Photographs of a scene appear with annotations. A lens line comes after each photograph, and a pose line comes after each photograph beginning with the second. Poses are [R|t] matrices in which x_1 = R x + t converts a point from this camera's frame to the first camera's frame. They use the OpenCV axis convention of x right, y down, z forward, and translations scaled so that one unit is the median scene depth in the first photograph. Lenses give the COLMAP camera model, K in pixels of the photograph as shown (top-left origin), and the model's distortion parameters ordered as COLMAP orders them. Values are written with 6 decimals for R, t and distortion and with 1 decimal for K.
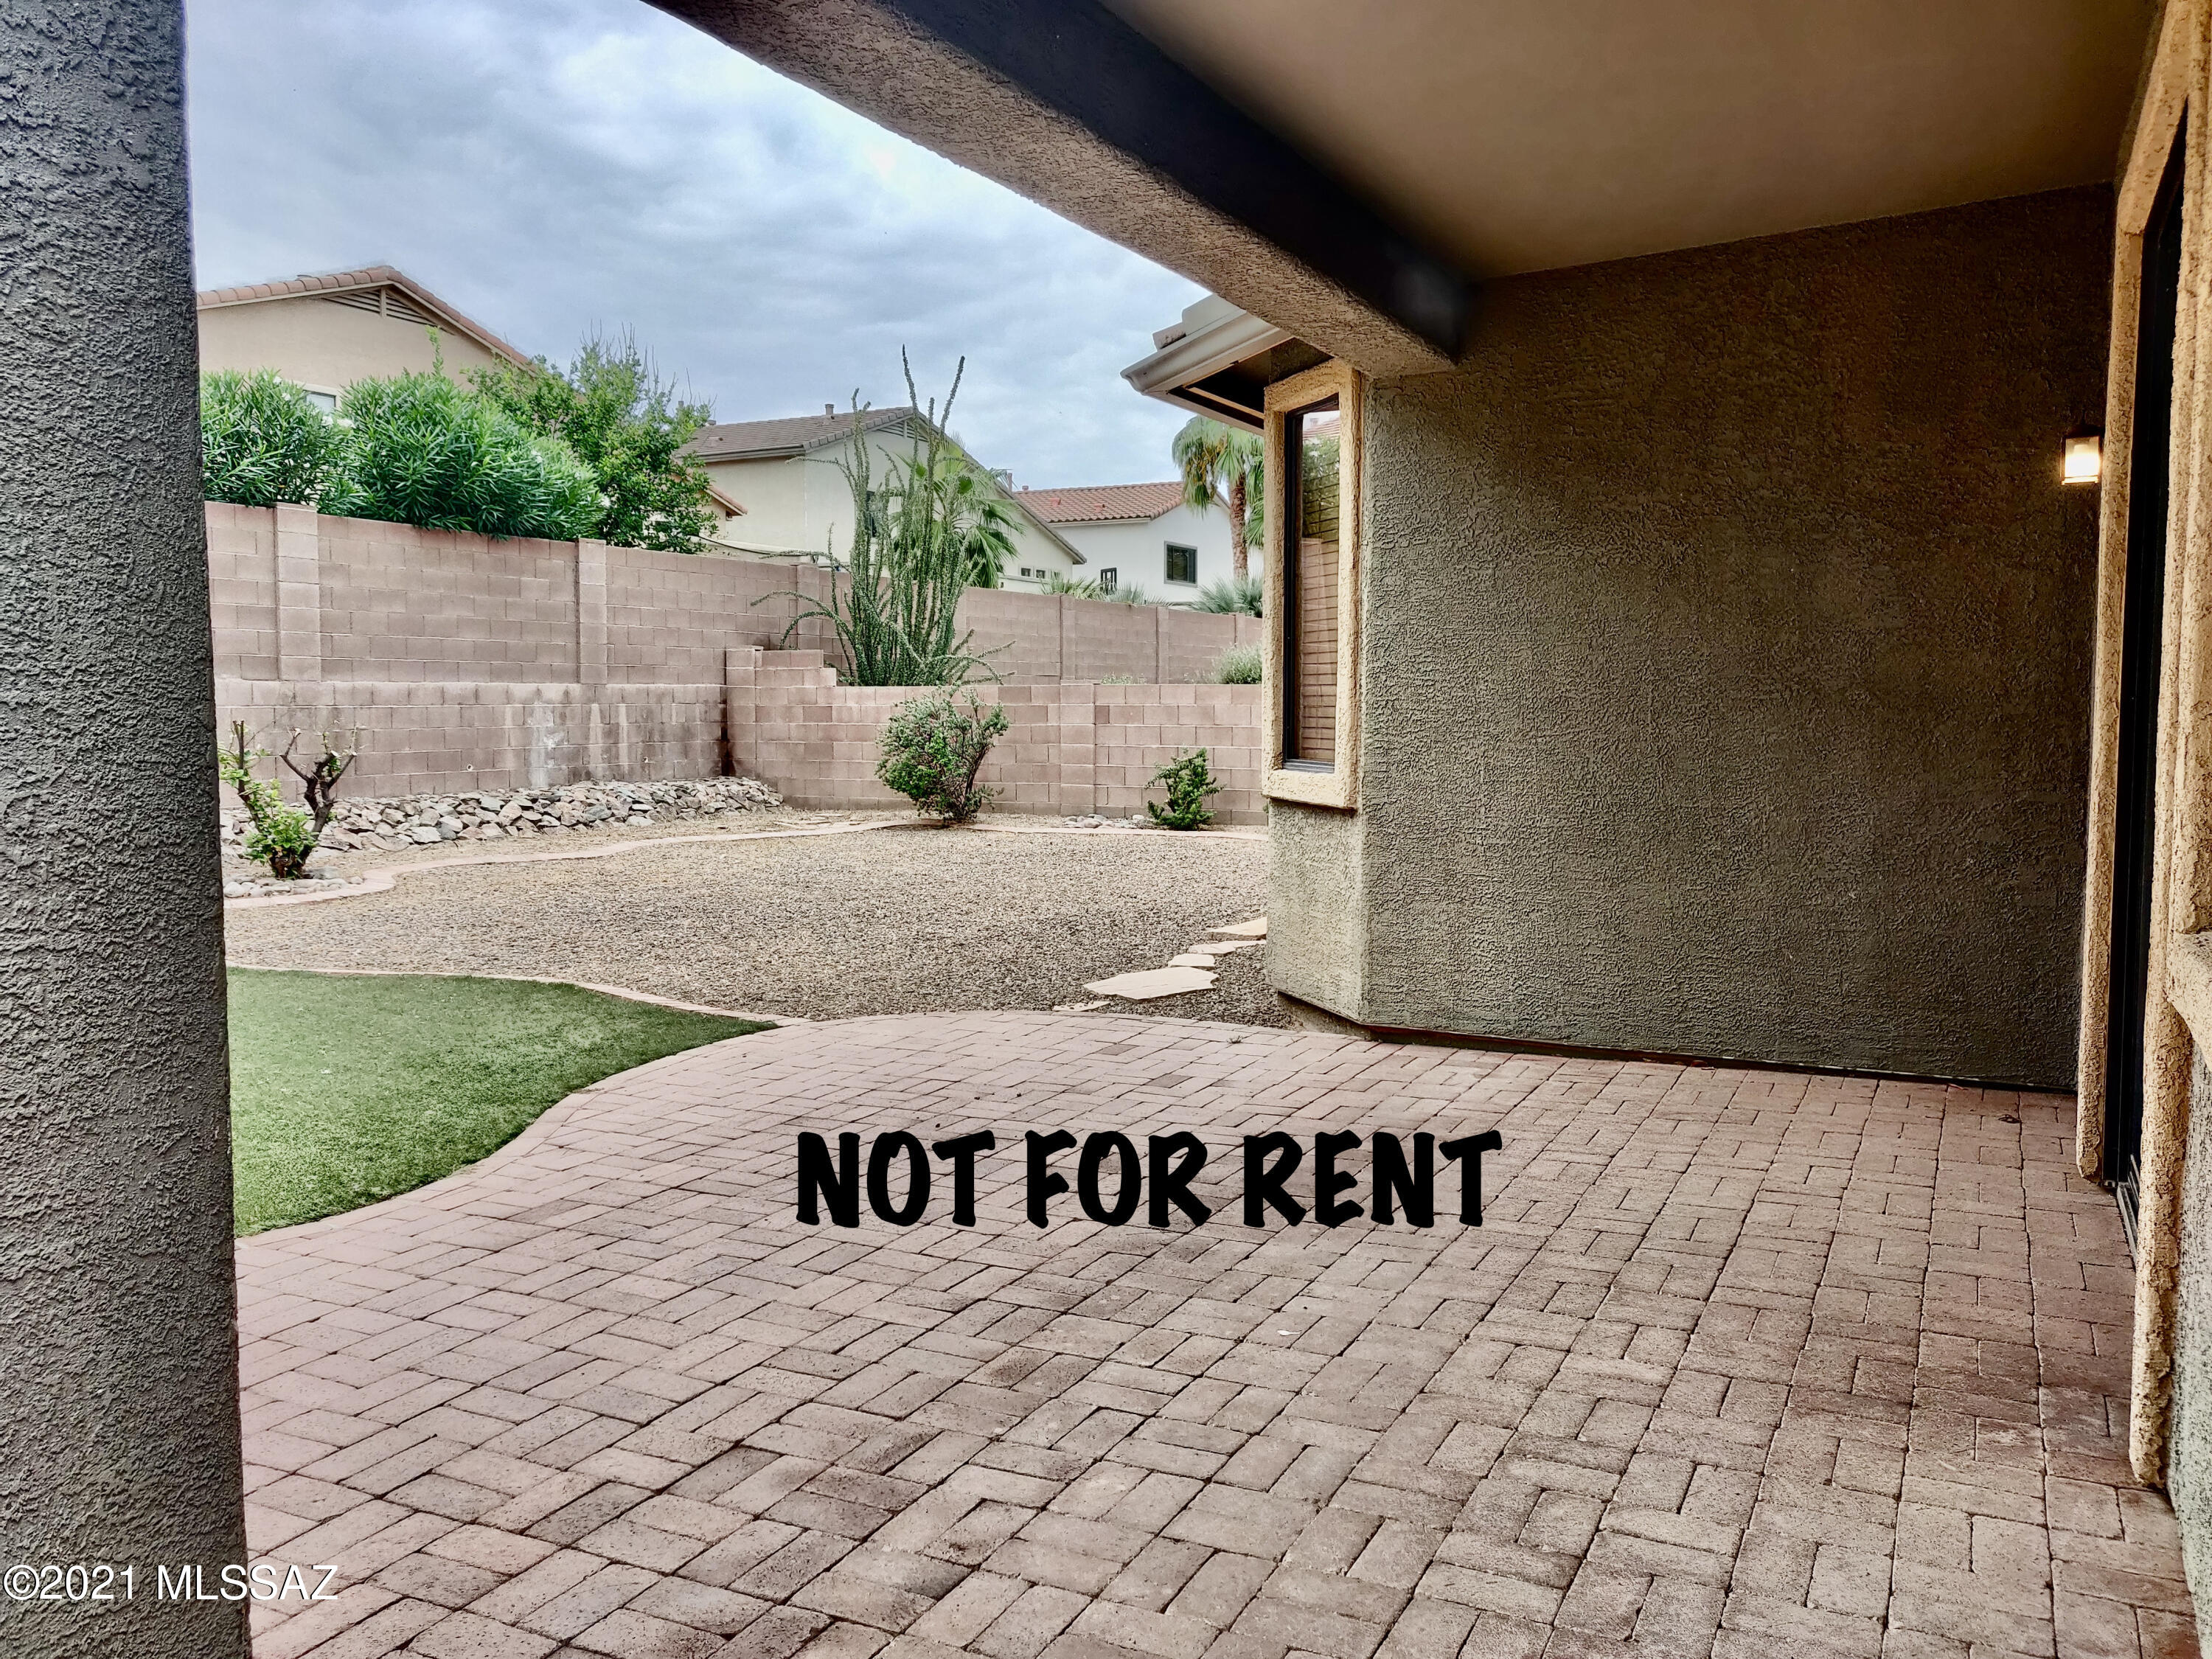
lens RADIAL K [[1712.2, 0, 1117.5], [0, 1712.2, 819.2], [0, 0, 1]] dist [-0.007941, 0.042493]
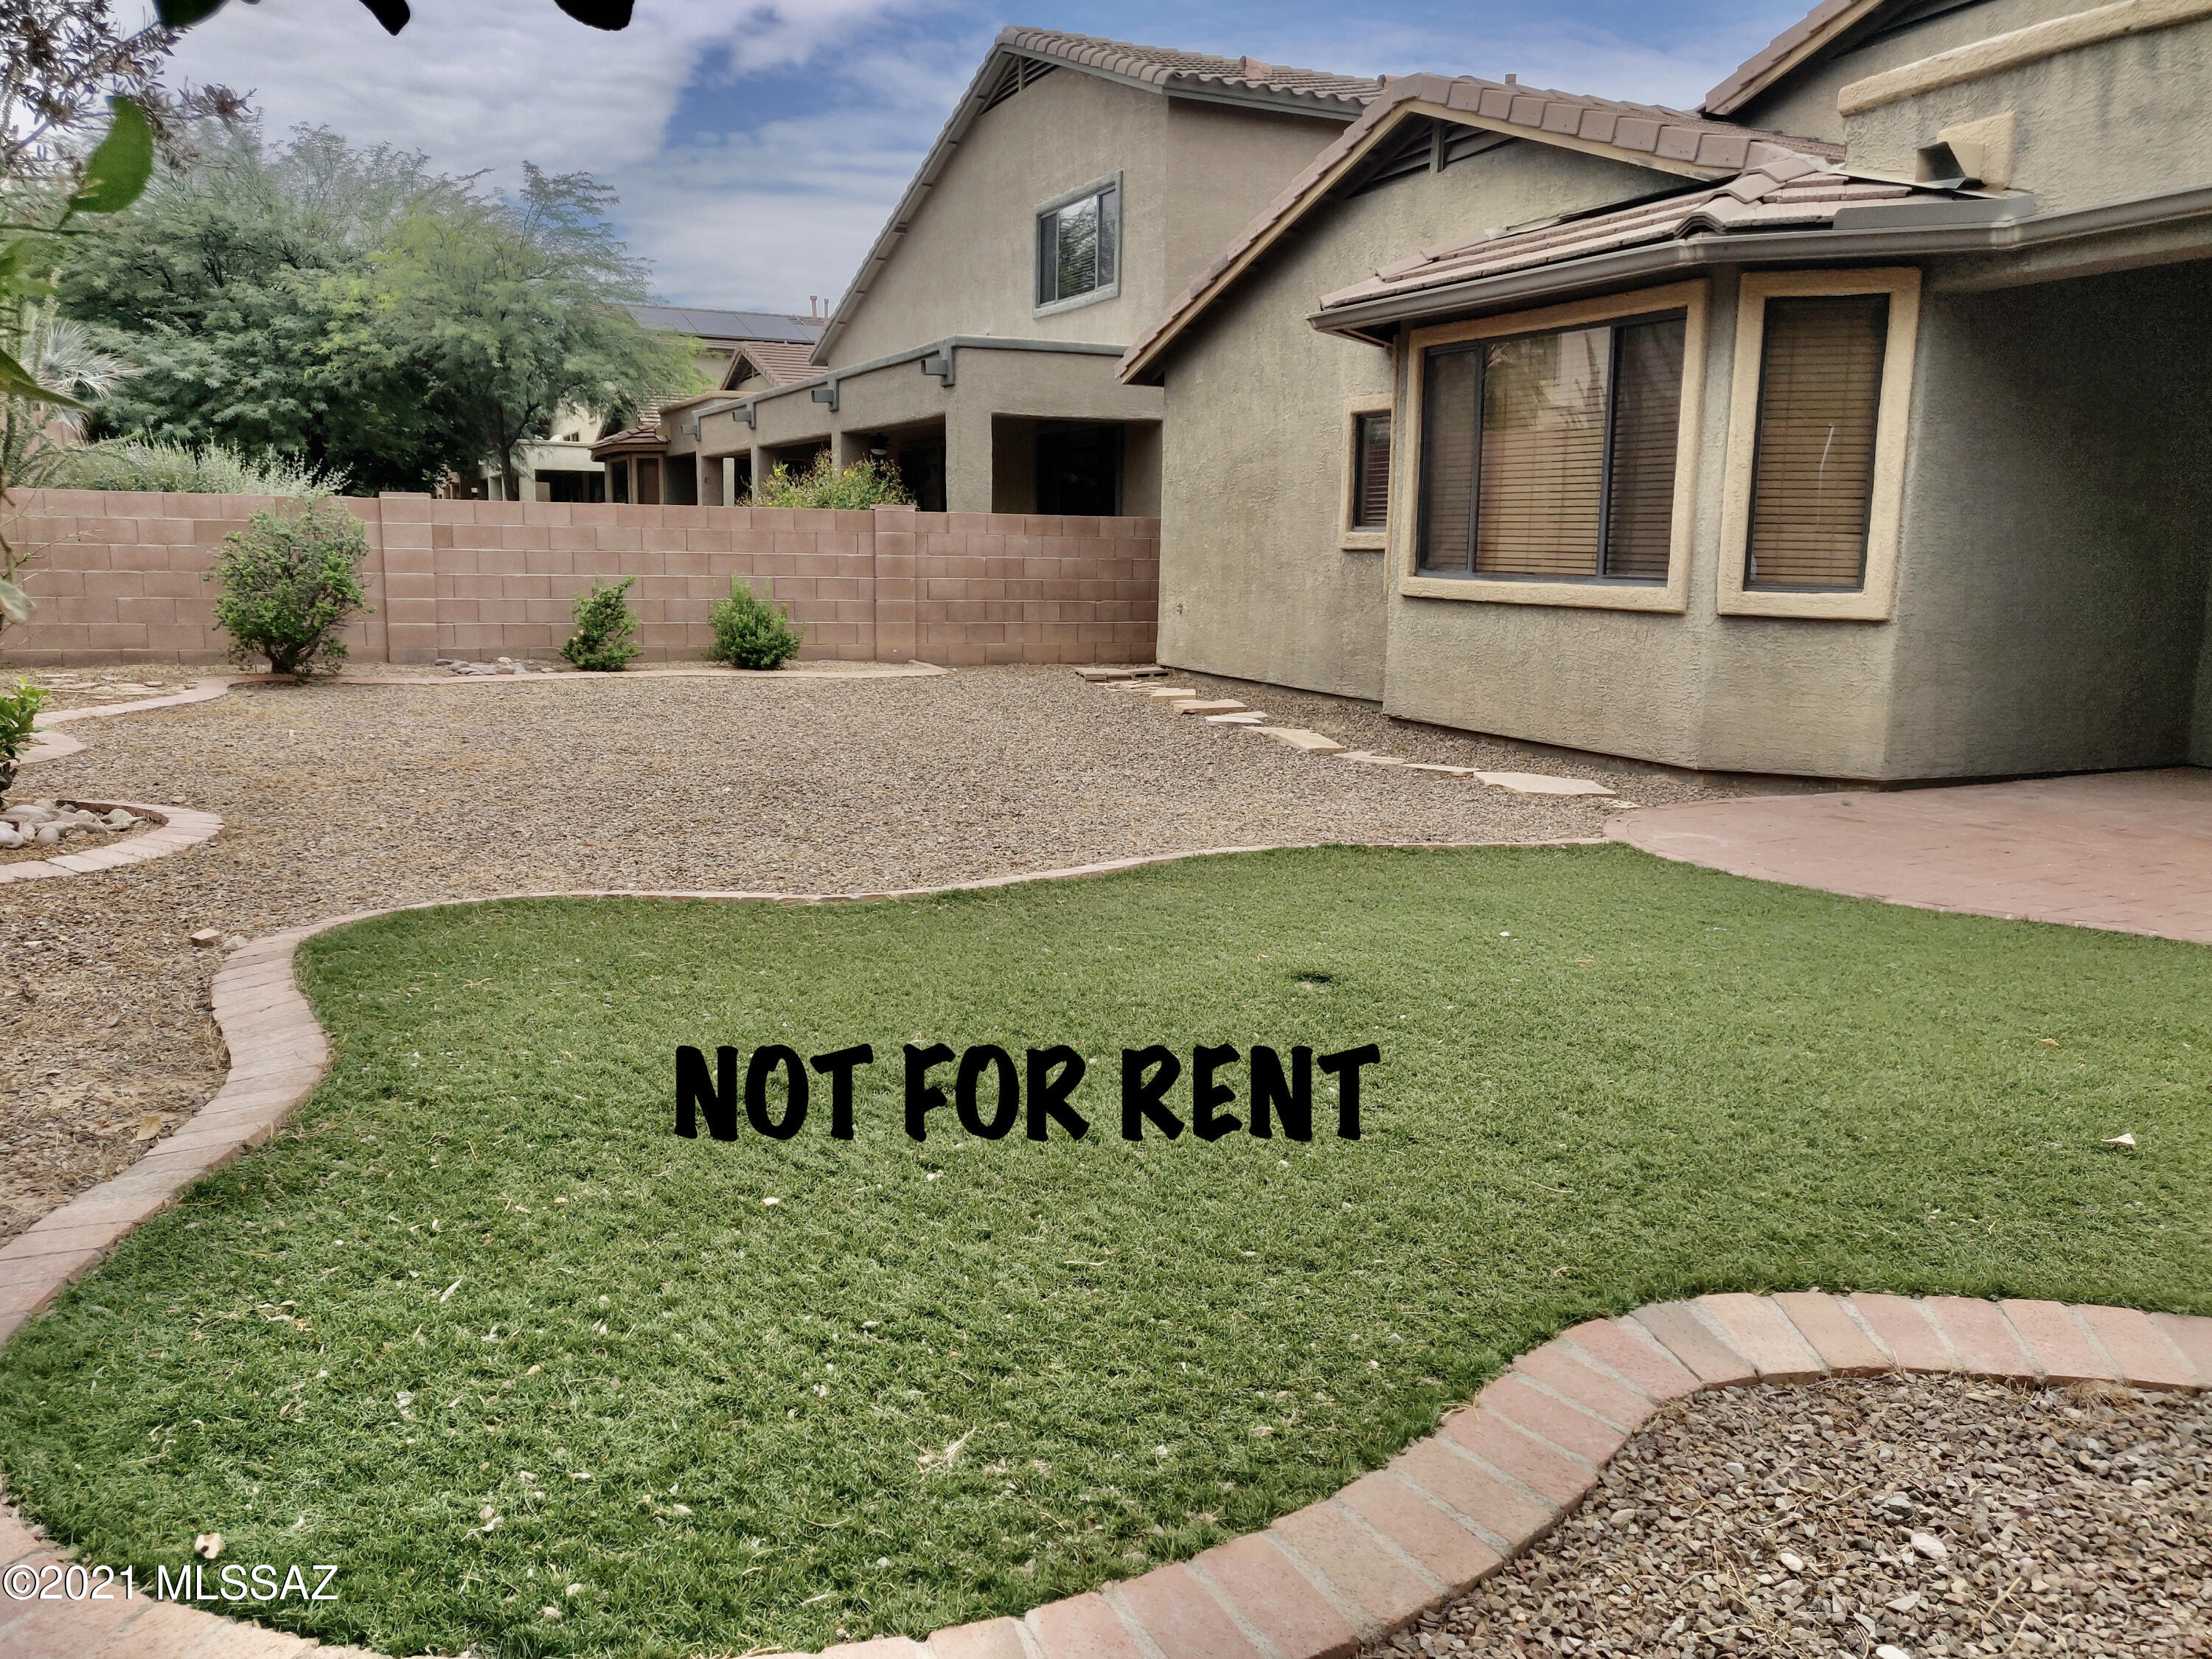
lens RADIAL K [[1730.5, 0, 1109.9], [0, 1730.5, 820.6], [0, 0, 1]] dist [-0.014981, 0.076624]
pose [[0.617966, -0.111594, 0.778245, -1.319022], [0.034589, 0.992776, 0.114891, -0.027501], [-0.785444, -0.044080, 0.617362, 0.630737]]
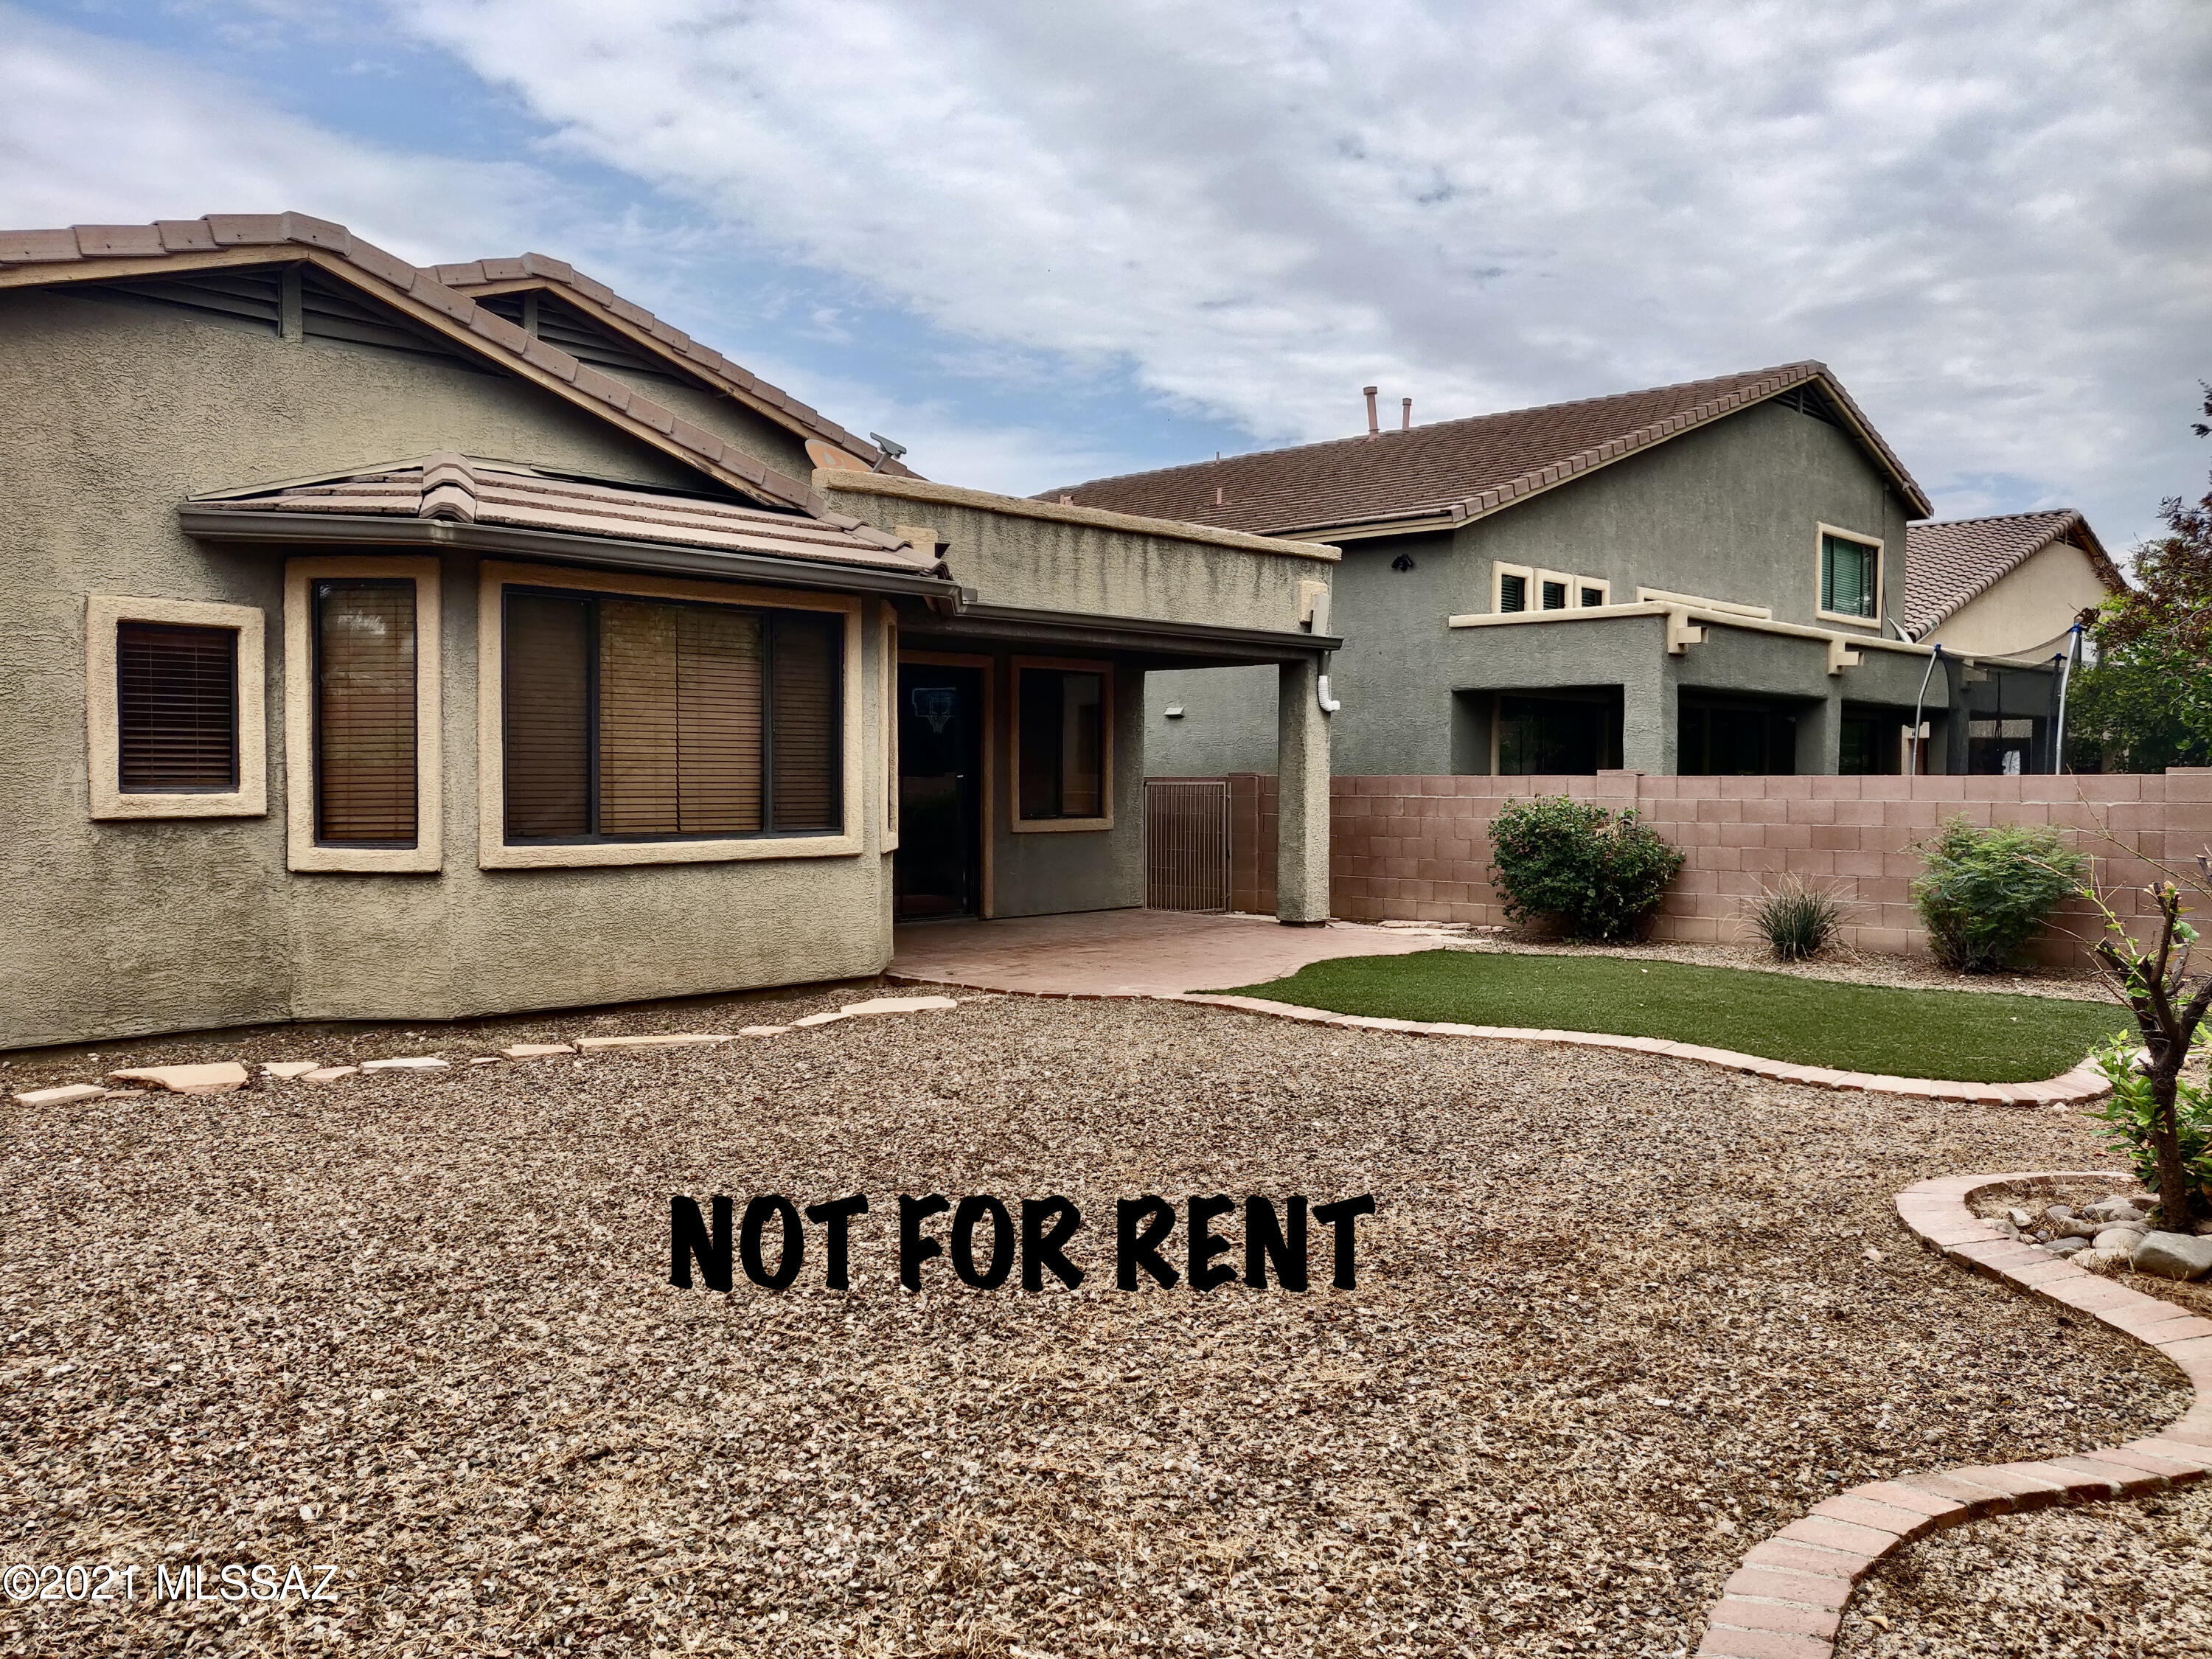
lens RADIAL K [[1683.0, 0, 1113.3], [0, 1683.0, 834.9], [0, 0, 1]] dist [-0.018887, 0.079608]
pose [[-0.954248, -0.012254, 0.298764, -0.681988], [0.018858, 0.994705, 0.101029, -0.204712], [-0.298420, 0.102041, -0.948964, 2.672324]]
